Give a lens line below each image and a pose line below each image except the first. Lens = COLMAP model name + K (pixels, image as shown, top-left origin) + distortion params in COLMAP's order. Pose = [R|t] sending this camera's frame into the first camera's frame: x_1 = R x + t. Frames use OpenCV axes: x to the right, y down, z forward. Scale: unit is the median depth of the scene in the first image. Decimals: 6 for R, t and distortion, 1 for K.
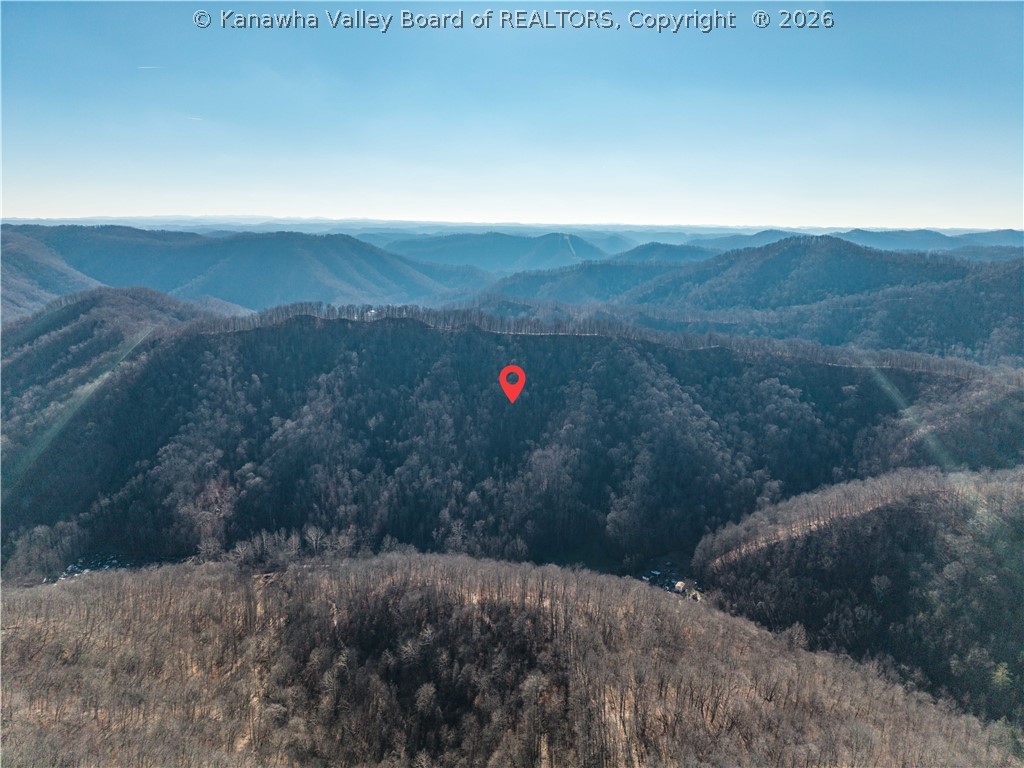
lens RADIAL K [[706.4, 0, 512.0], [0, 706.4, 384.0], [0, 0, 1]] dist [0.012891, -0.002362]
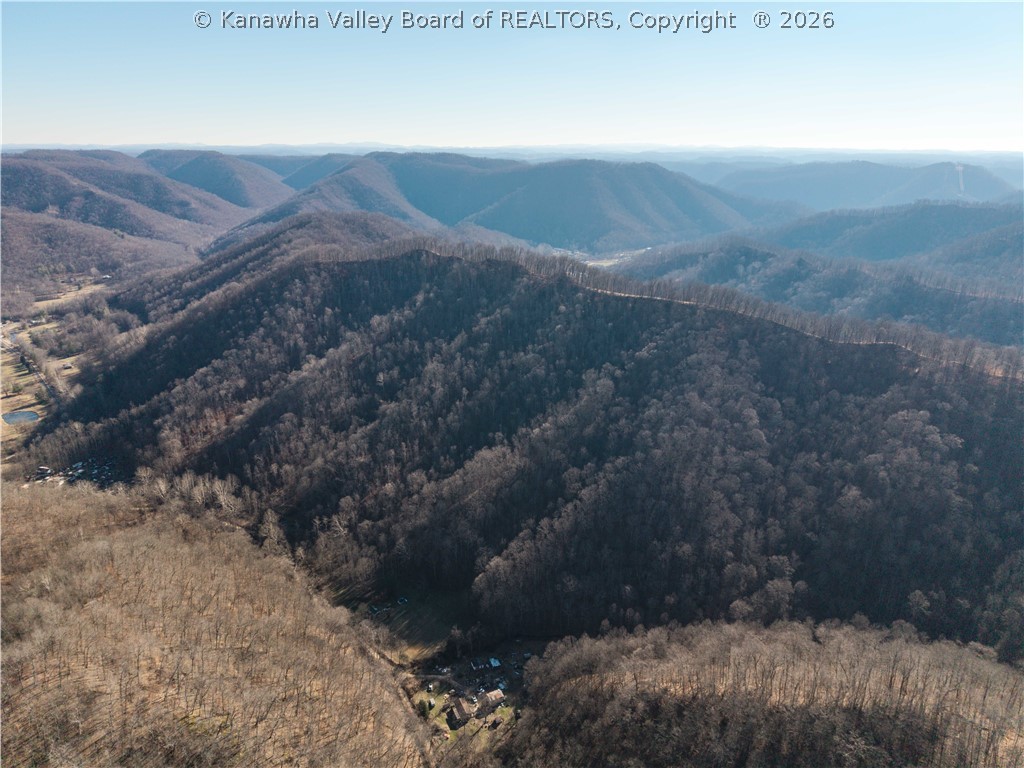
lens RADIAL K [[706.4, 0, 512.0], [0, 706.4, 384.0], [0, 0, 1]] dist [0.012891, -0.002362]
pose [[0.848635, 0.165294, -0.502490, 0.390536], [-0.117212, 0.985071, 0.126084, -0.068103], [0.515830, -0.048101, 0.855340, 0.322855]]
